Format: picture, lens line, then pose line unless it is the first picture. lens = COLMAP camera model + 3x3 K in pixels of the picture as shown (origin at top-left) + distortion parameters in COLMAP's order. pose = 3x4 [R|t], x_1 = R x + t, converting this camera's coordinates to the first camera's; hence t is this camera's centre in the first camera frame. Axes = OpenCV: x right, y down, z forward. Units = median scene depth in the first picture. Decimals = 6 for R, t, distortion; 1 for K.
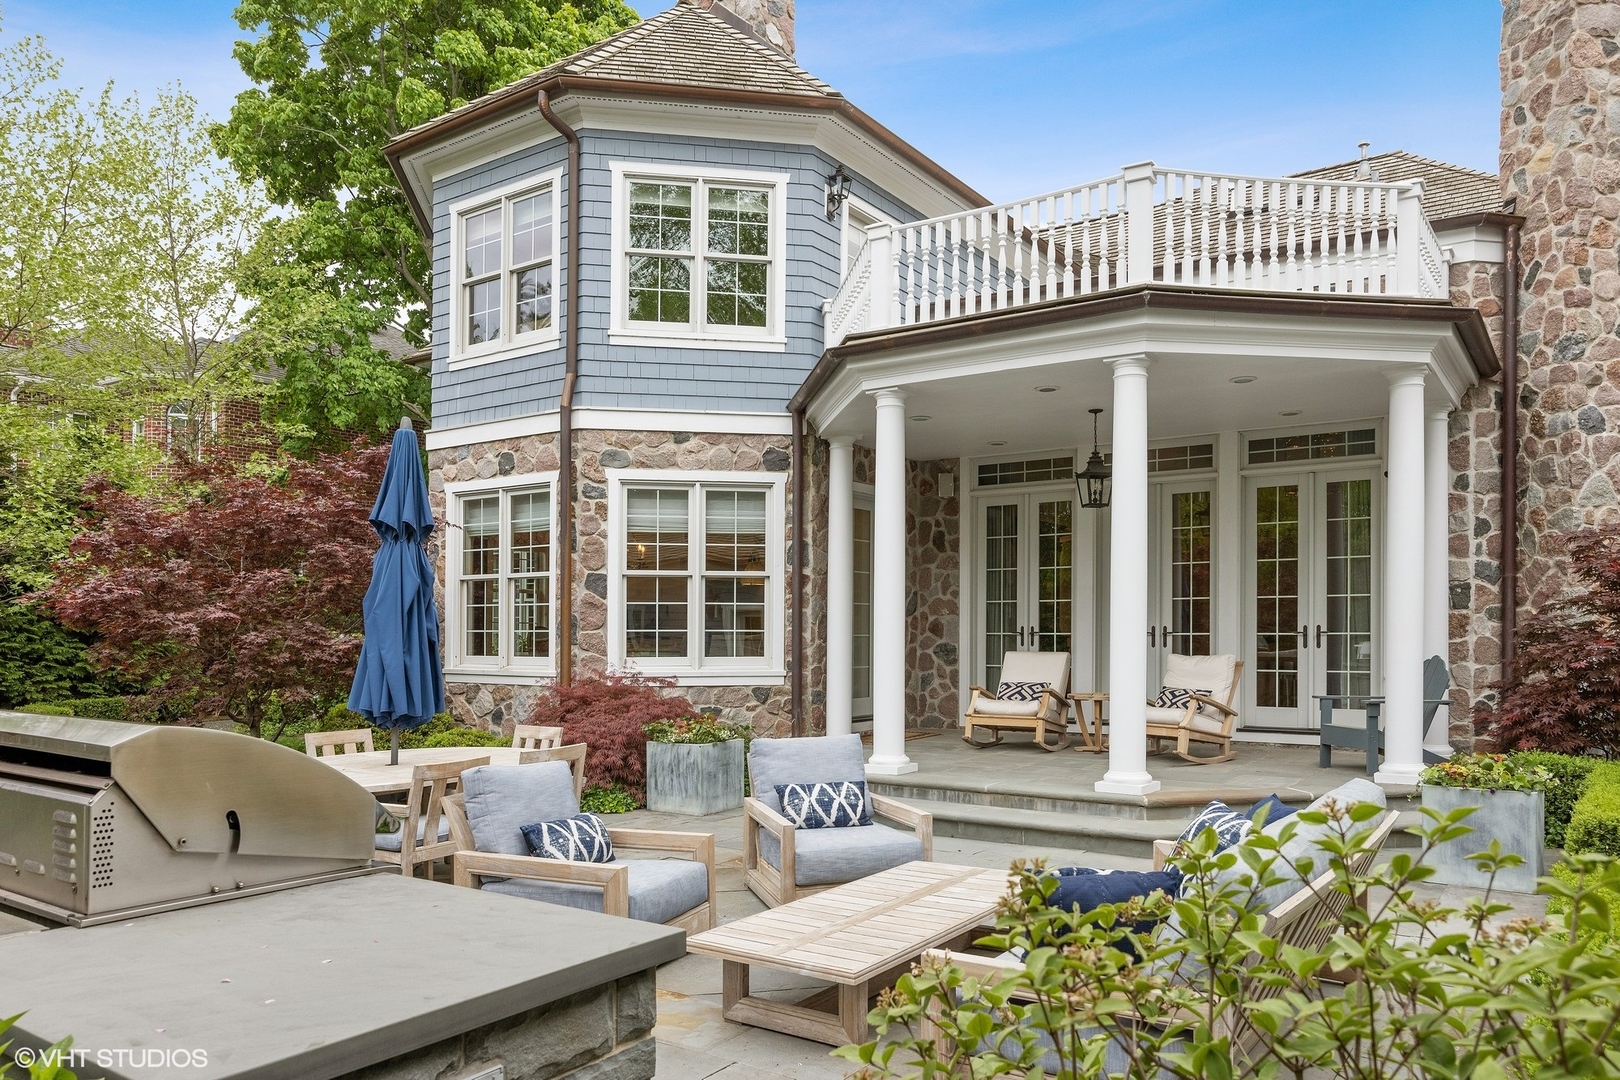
lens RADIAL K [[1087.1, 0, 839.6], [0, 1087.1, 624.9], [0, 0, 1]] dist [-0.008592, 0.003386]
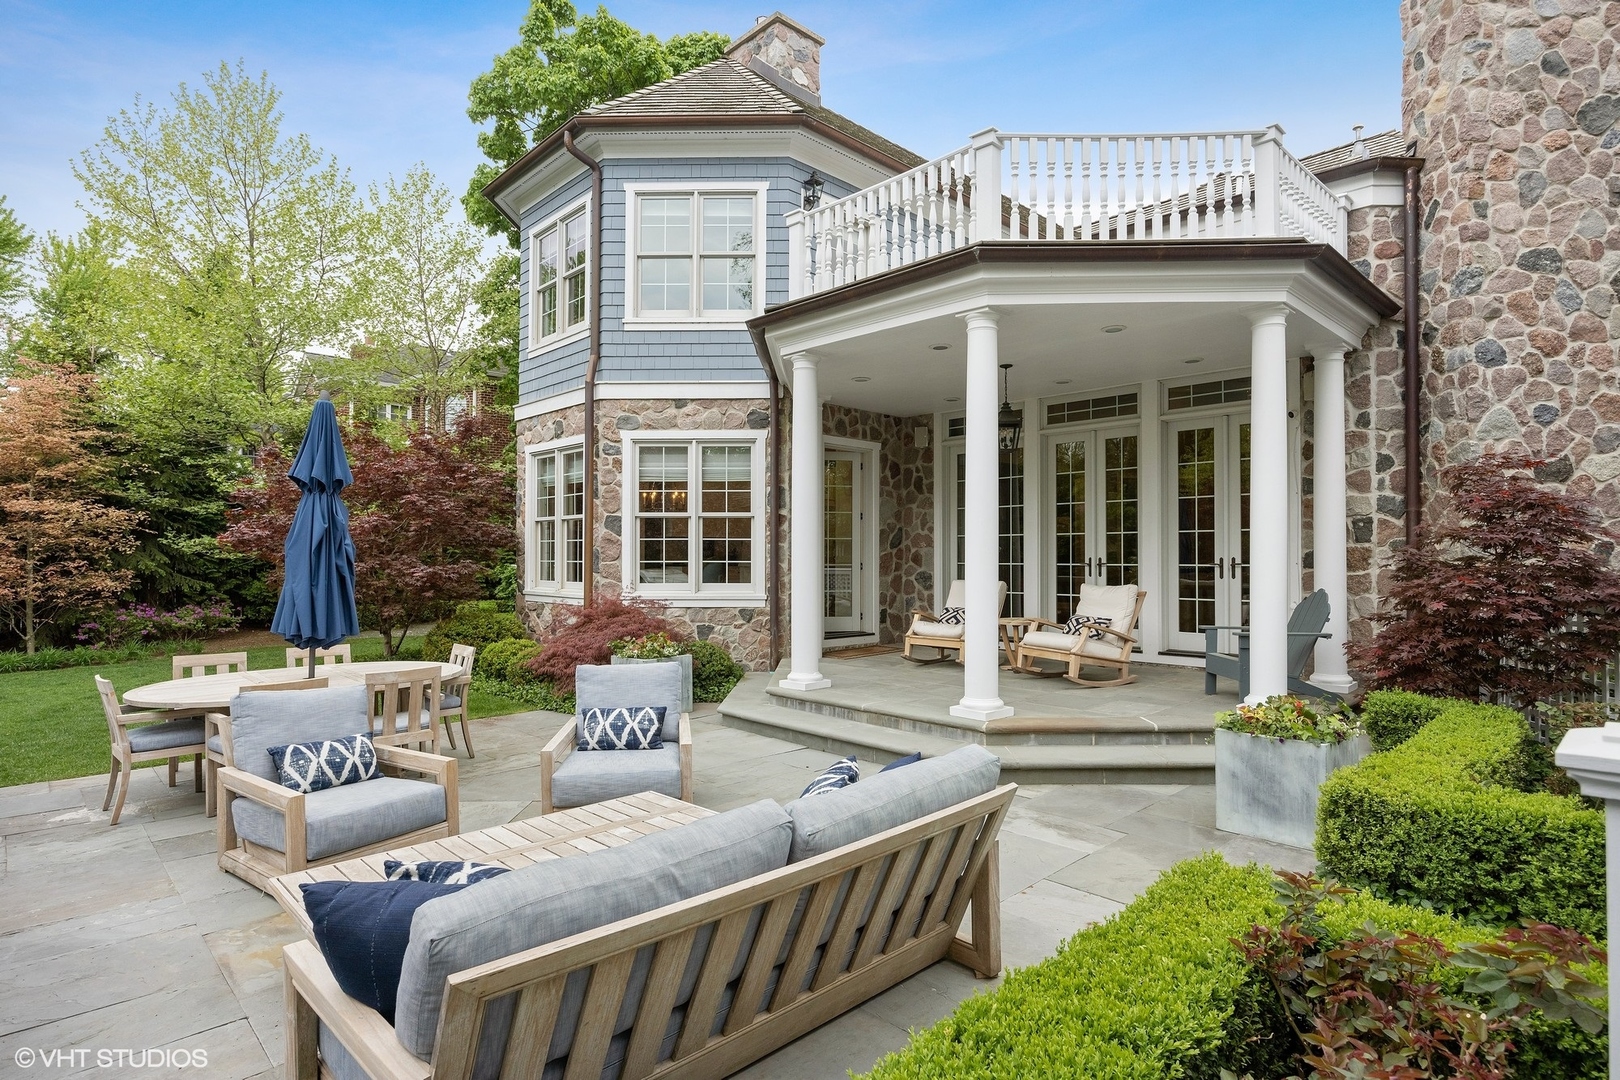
lens RADIAL K [[837.1, 0, 802.9], [0, 837.1, 542.9], [0, 0, 1]] dist [-0.012729, 0.002566]
pose [[0.982925, -0.004021, -0.183962, 0.167323], [0.002310, 0.999952, -0.009513, -0.006765], [0.183991, 0.008925, 0.982887, 0.105811]]
